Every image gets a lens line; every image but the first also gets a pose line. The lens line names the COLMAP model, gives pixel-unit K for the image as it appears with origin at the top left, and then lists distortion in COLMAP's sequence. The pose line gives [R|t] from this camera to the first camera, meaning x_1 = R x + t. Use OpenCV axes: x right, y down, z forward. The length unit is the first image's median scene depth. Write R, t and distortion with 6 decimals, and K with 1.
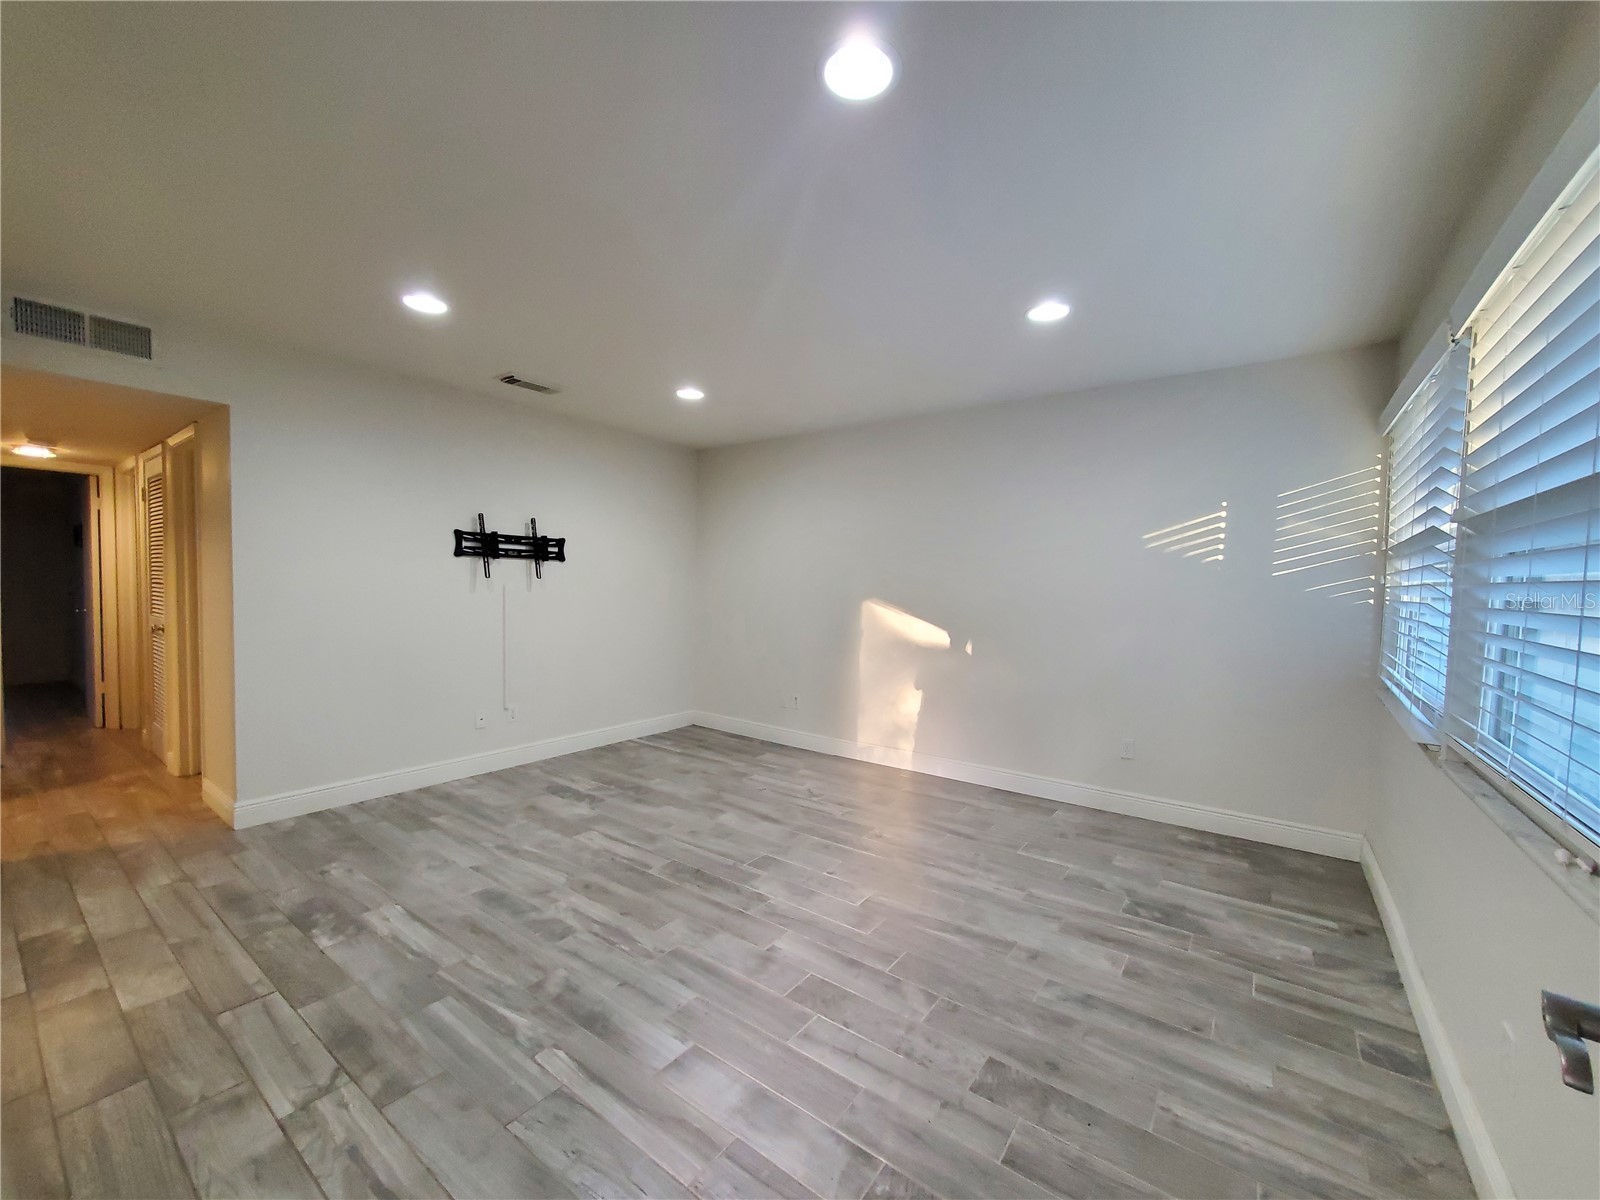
lens RADIAL K [[635.5, 0, 800.0], [0, 635.5, 600.0], [0, 0, 1]] dist [0.011667, -0.004967]
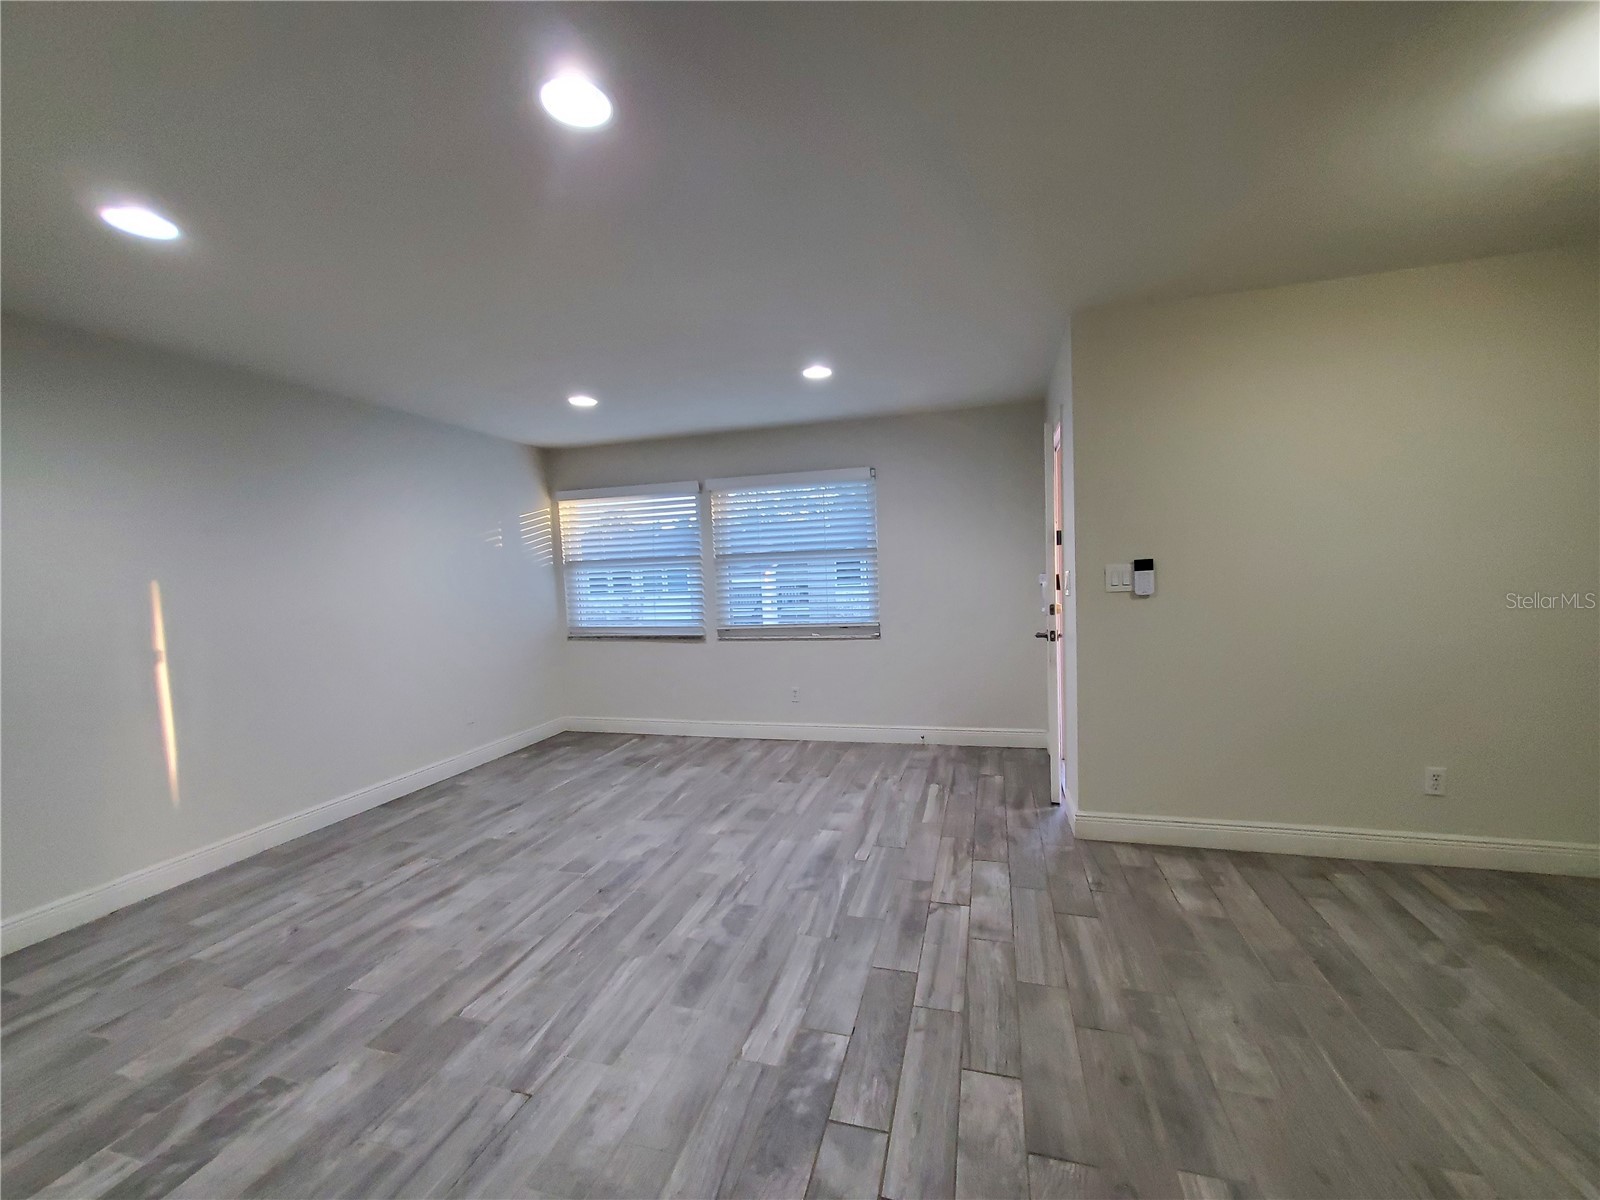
lens RADIAL K [[643.8, 0, 819.0], [0, 643.8, 606.1], [0, 0, 1]] dist [-0.011256, 0.010106]
pose [[-0.374028, -0.052200, 0.925947, -1.353920], [0.055003, 0.995409, 0.078334, -0.069936], [-0.925785, 0.080229, -0.369440, 1.193723]]
